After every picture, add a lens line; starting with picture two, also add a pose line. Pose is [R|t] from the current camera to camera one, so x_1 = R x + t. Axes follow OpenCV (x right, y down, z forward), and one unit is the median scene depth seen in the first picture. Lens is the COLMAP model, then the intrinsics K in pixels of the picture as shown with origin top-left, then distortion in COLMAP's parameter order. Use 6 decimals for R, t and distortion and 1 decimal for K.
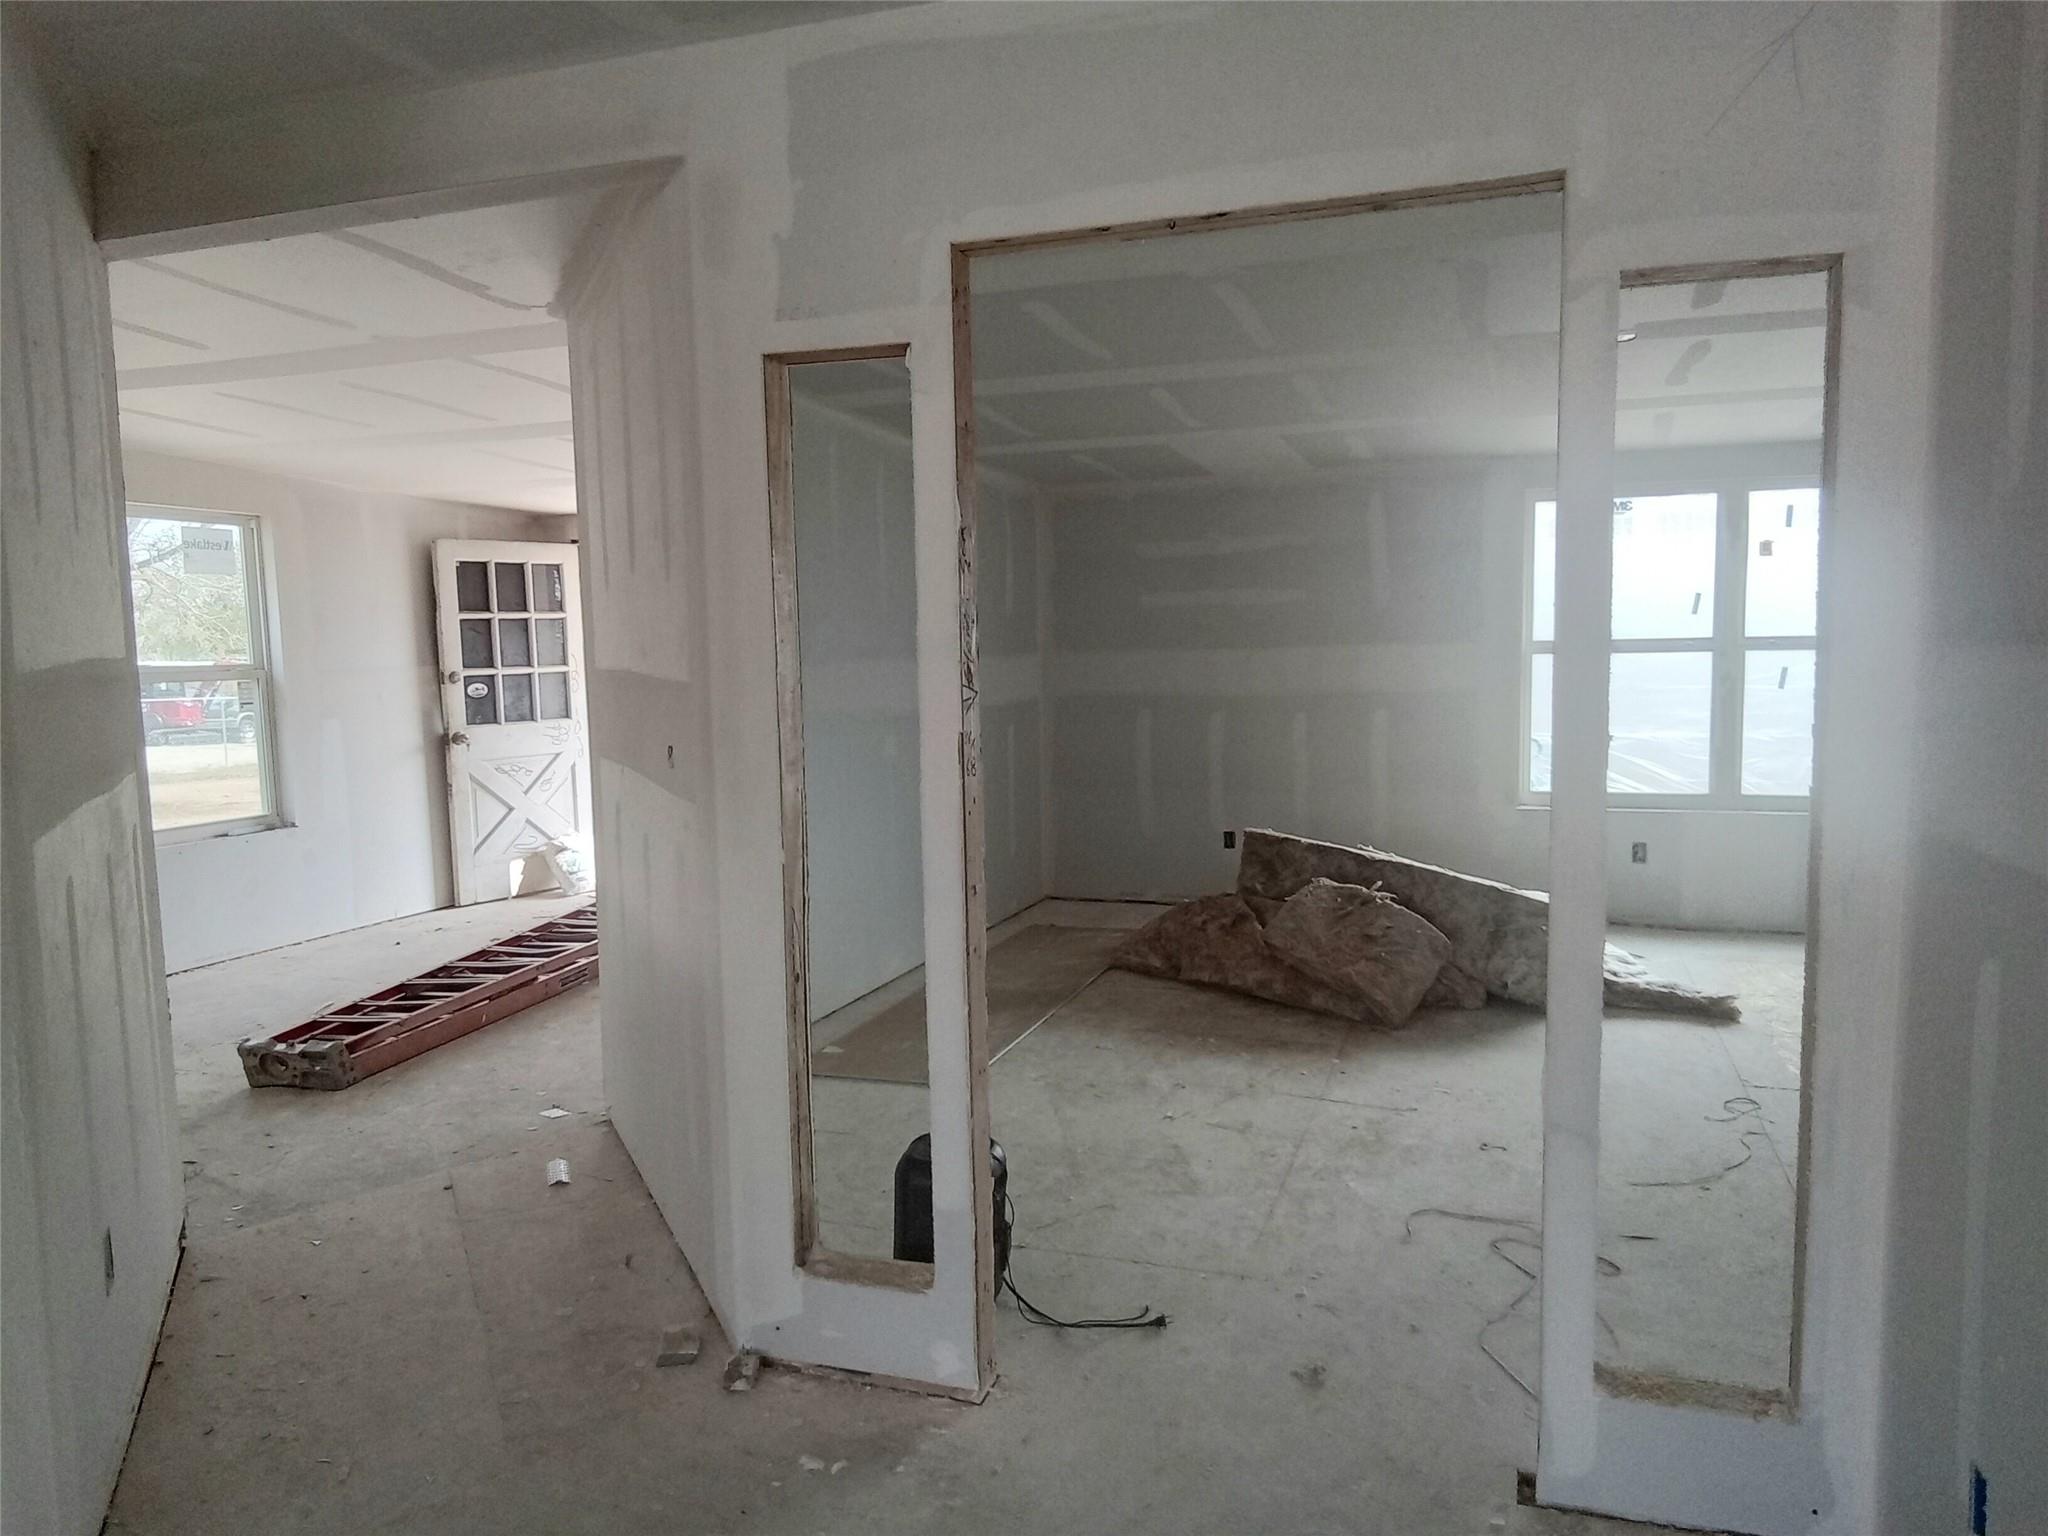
lens RADIAL K [[1411.4, 0, 1037.5], [0, 1411.4, 780.8], [0, 0, 1]] dist [0.030181, -0.040742]
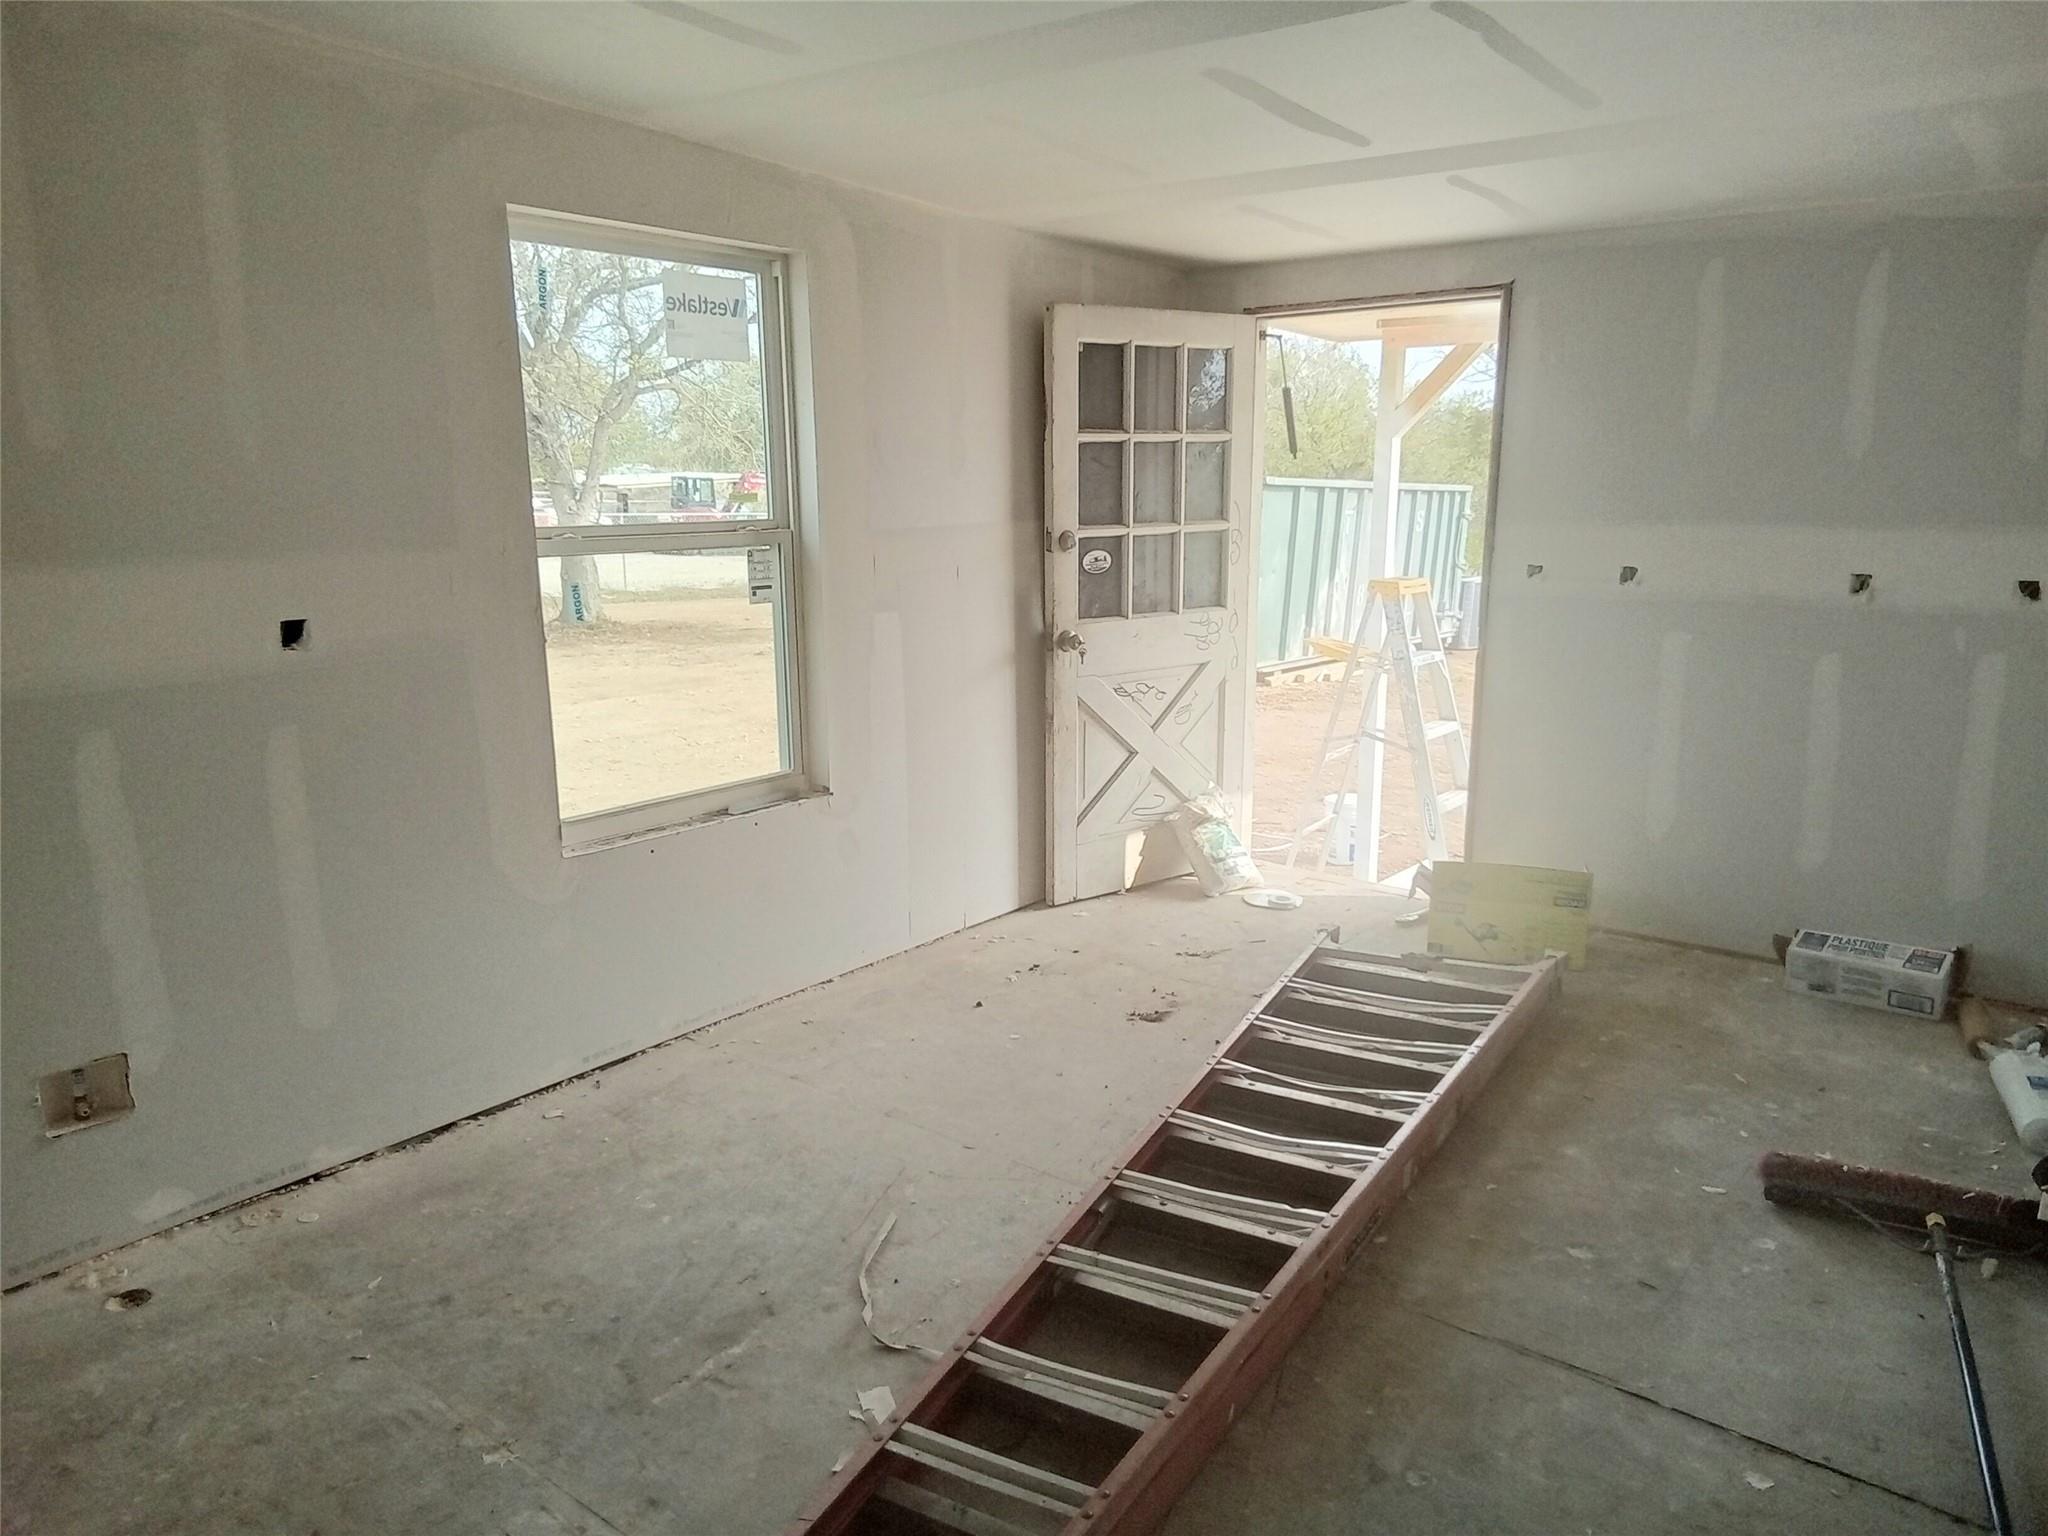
lens RADIAL K [[1365.5, 0, 1048.1], [0, 1365.5, 772.7], [0, 0, 1]] dist [0.001635, 0.001044]
pose [[0.952767, 0.086320, -0.291178, -0.340733], [-0.048480, 0.989691, 0.134764, -0.075344], [0.299809, -0.114282, 0.947130, 0.613711]]
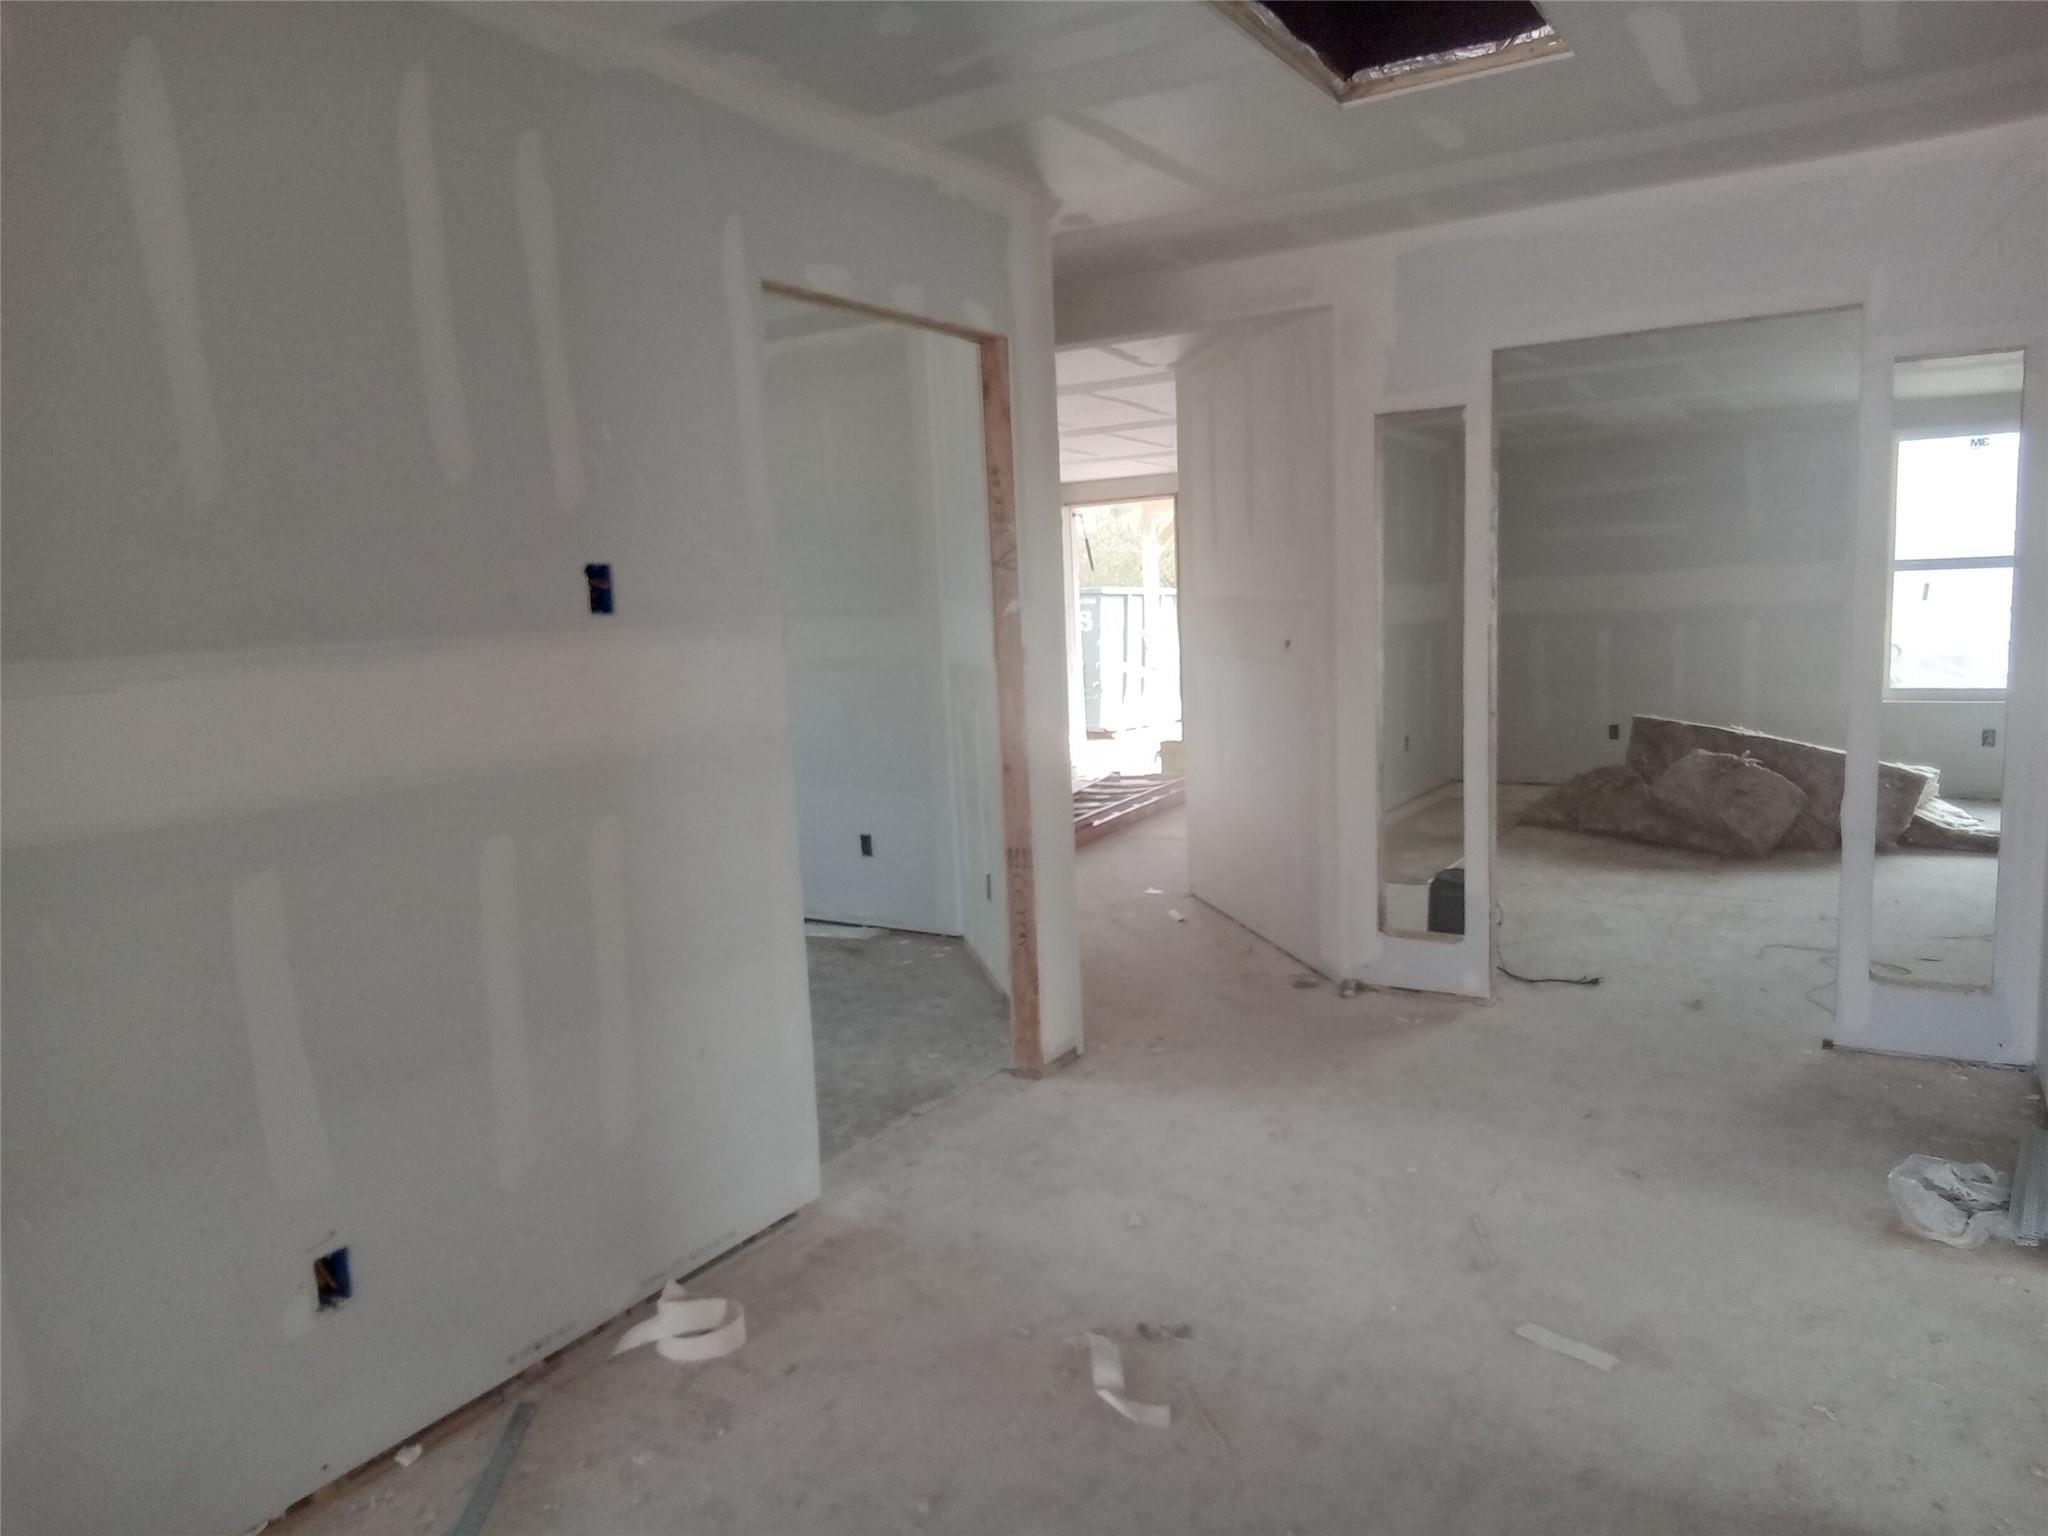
lens RADIAL K [[1397.5, 0, 1032.1], [0, 1397.5, 785.0], [0, 0, 1]] dist [0.039820, -0.059671]
pose [[0.972188, 0.007404, -0.234085, -0.091550], [0.003748, 0.998880, 0.047160, 0.038628], [0.234172, -0.046726, 0.971072, -0.396615]]
